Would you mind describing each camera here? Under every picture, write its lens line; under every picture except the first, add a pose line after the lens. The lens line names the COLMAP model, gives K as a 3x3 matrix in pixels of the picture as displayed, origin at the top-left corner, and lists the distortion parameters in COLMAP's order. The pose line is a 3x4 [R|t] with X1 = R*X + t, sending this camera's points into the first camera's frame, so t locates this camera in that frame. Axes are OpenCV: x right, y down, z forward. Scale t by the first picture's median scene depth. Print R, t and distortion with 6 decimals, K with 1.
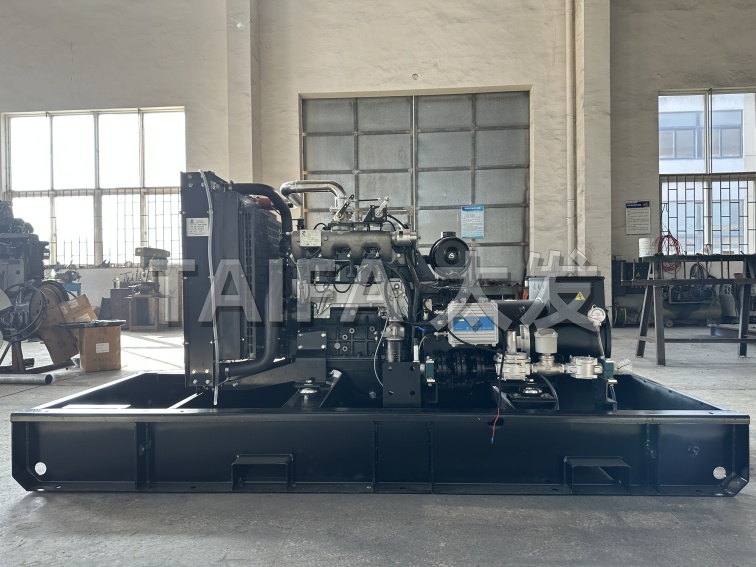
lens RADIAL K [[529.2, 0, 377.5], [0, 529.2, 286.5], [0, 0, 1]] dist [0.063451, -0.084793]
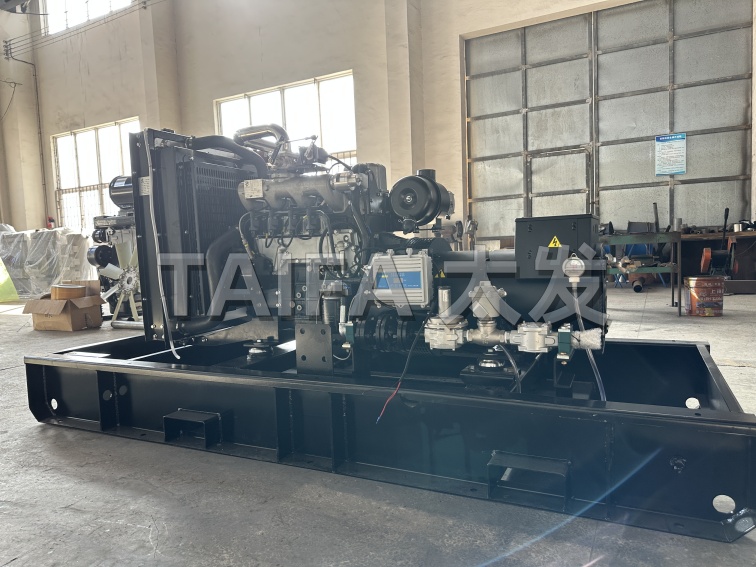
lens RADIAL K [[532.5, 0, 374.7], [0, 532.5, 281.8], [0, 0, 1]] dist [0.044528, -0.058362]
pose [[0.913921, -0.001596, -0.405889, 0.100356], [0.031772, 0.997205, 0.067618, 0.003306], [0.404646, -0.074693, 0.911418, 0.047690]]
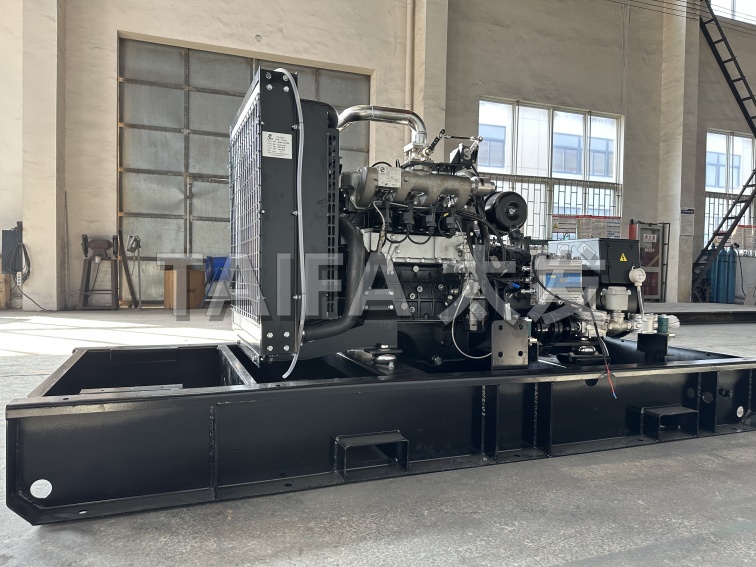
lens RADIAL K [[533.2, 0, 378.0], [0, 533.2, 283.5], [0, 0, 1]] dist [0.029109, -0.037866]
pose [[0.915001, 0.018830, 0.403012, -0.107319], [-0.027308, 0.999510, 0.015299, 0.014541], [-0.402526, -0.025004, 0.915067, 0.050979]]
